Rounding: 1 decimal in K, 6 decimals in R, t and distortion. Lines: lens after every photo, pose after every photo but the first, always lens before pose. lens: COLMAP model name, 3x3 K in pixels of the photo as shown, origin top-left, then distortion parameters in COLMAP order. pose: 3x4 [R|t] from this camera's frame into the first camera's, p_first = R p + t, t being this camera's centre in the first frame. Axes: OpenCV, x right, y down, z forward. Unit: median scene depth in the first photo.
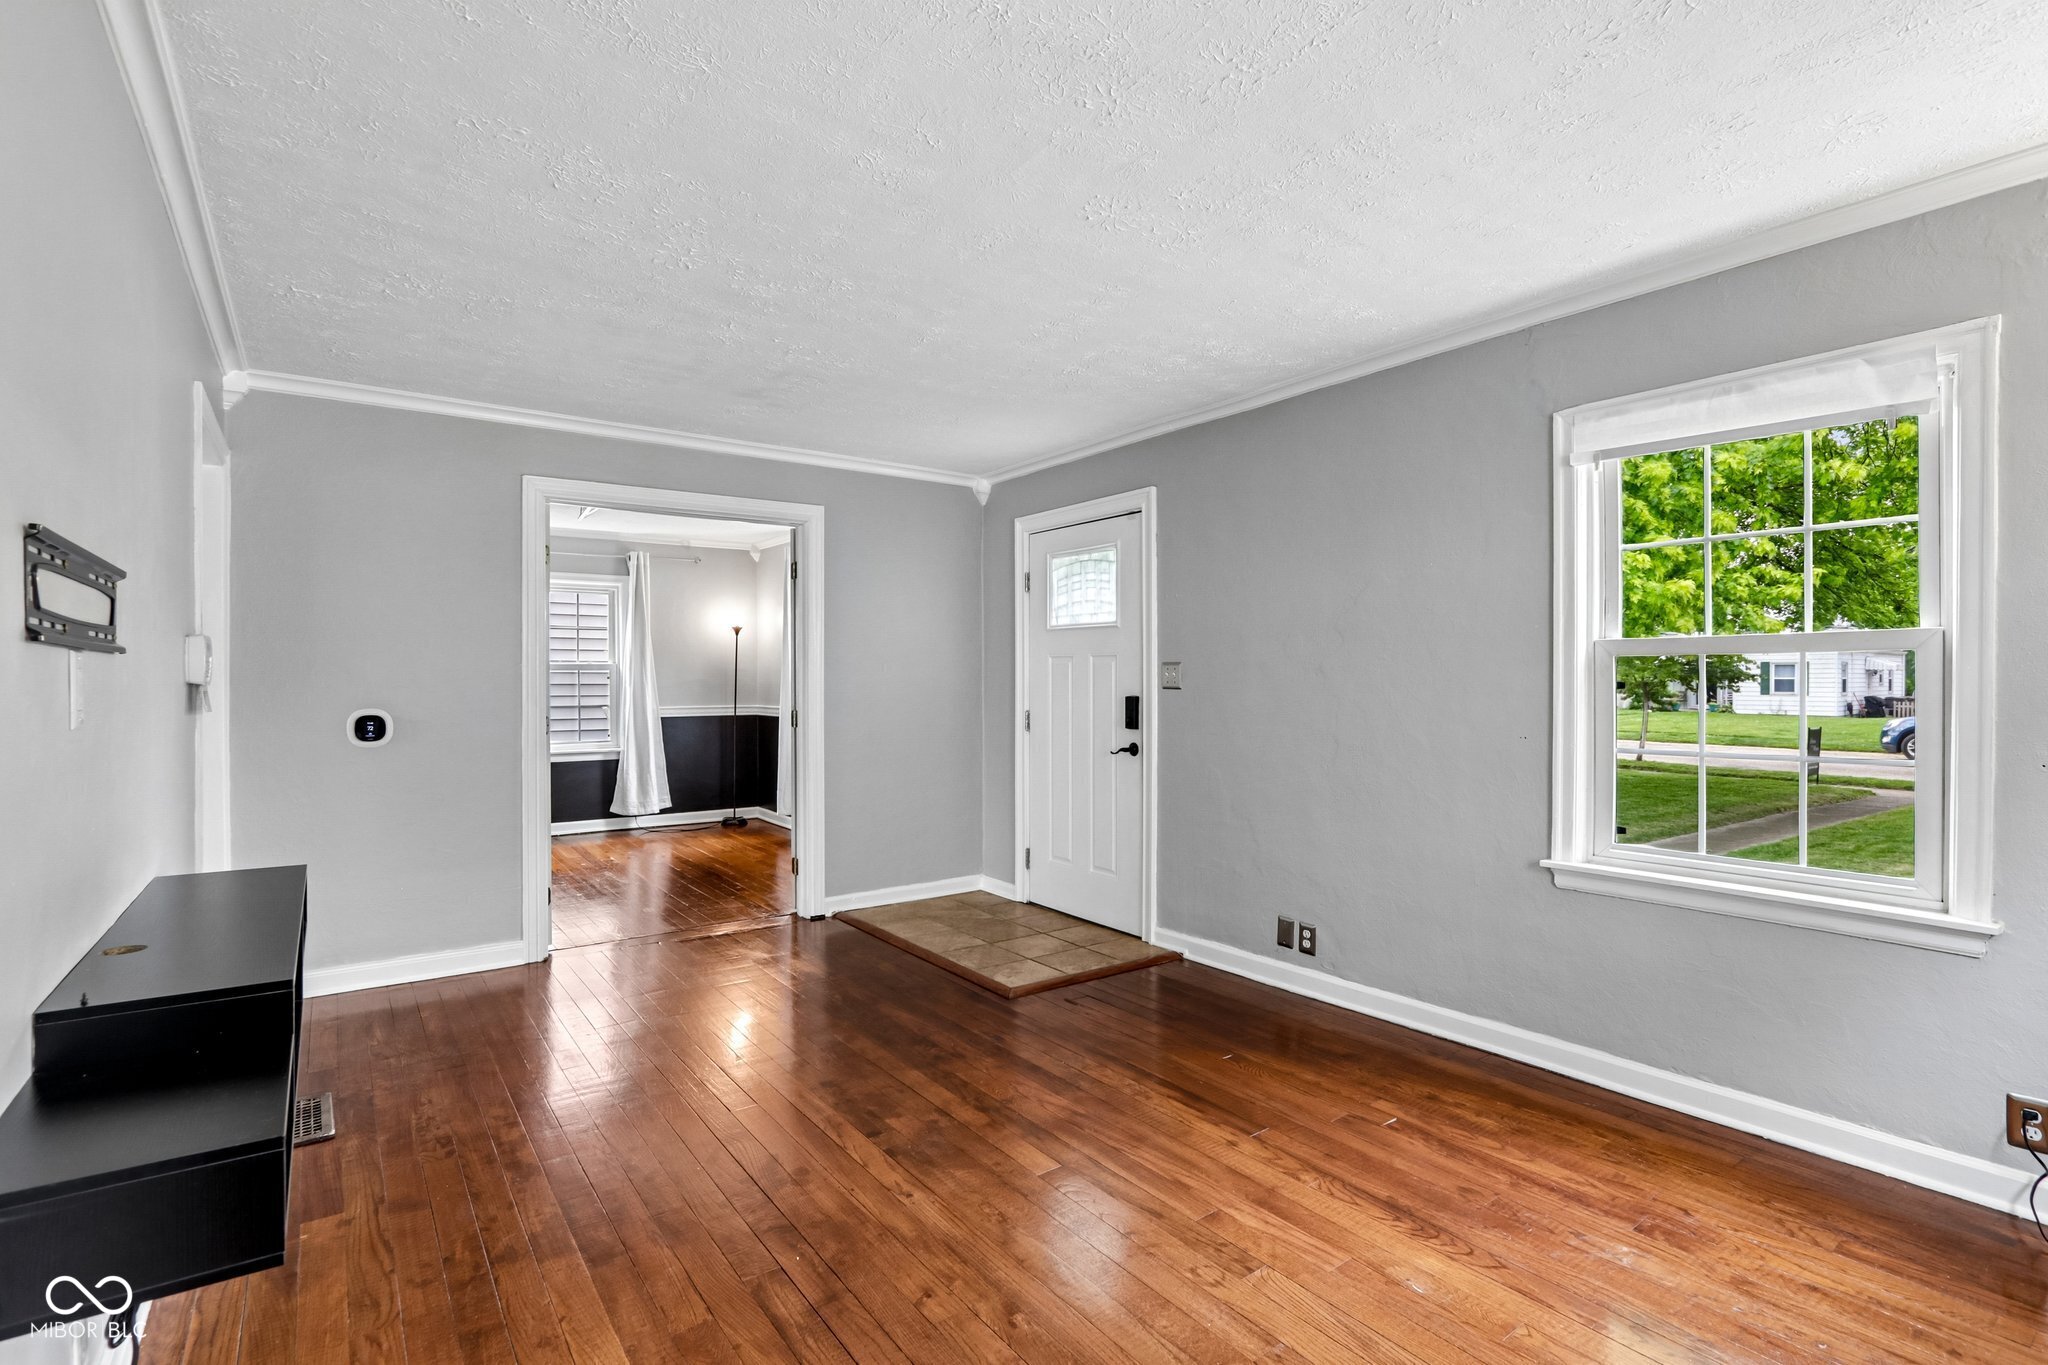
lens RADIAL K [[961.1, 0, 1022.9], [0, 961.1, 690.3], [0, 0, 1]] dist [-0.010684, 0.006547]
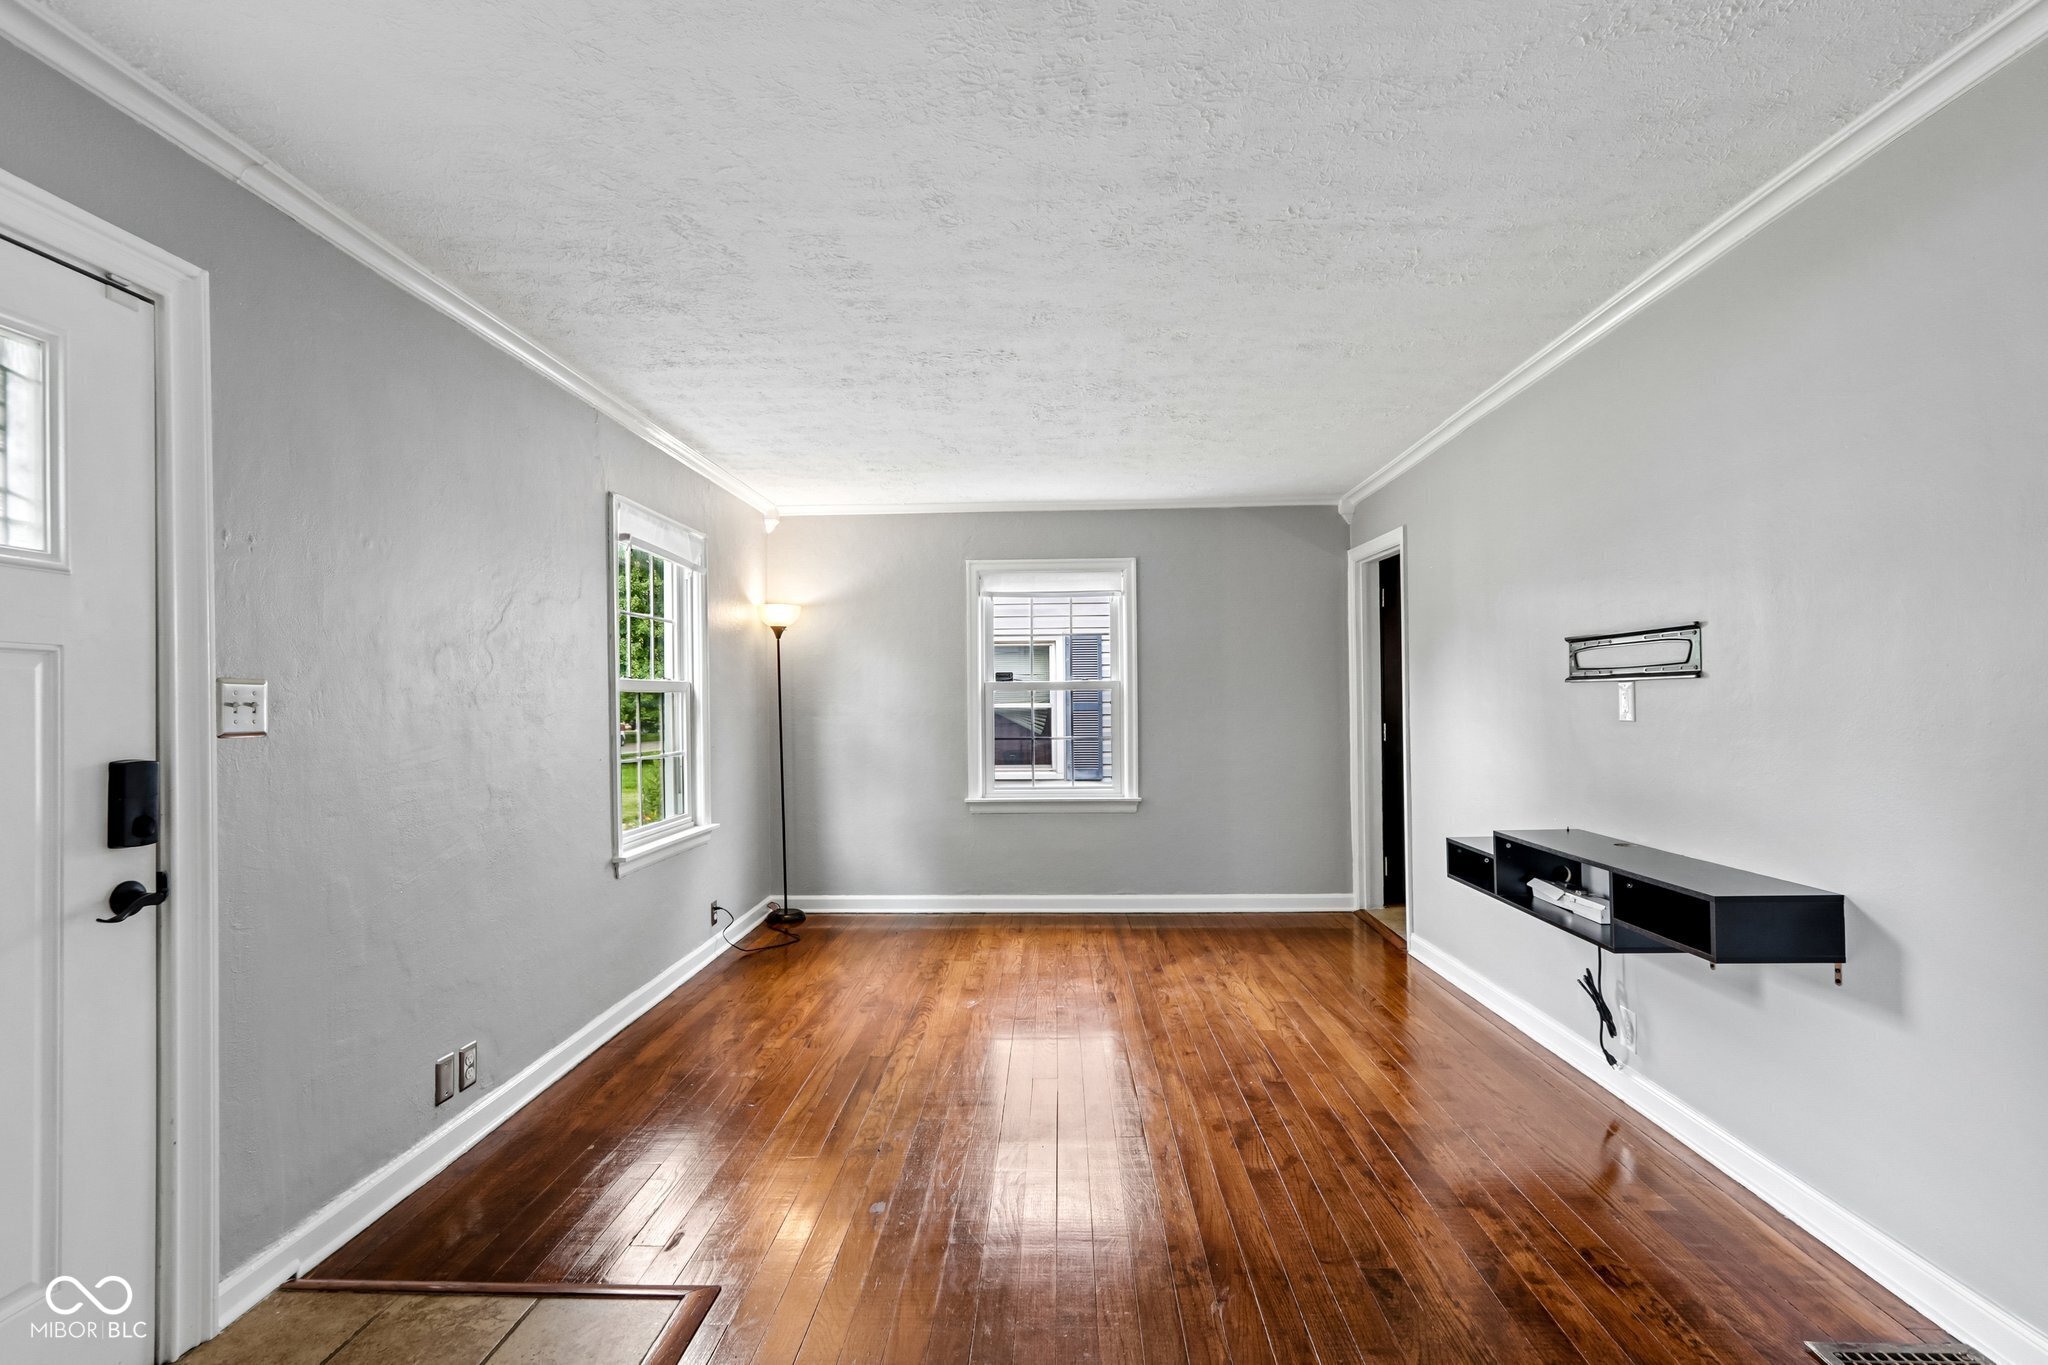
lens RADIAL K [[961.1, 0, 1020.0], [0, 961.1, 695.3], [0, 0, 1]] dist [-0.010684, 0.006547]
pose [[-0.779681, 0.015188, 0.625992, -0.479256], [0.020785, 0.999783, 0.001630, -0.015714], [-0.625831, 0.014282, -0.779828, 1.265640]]
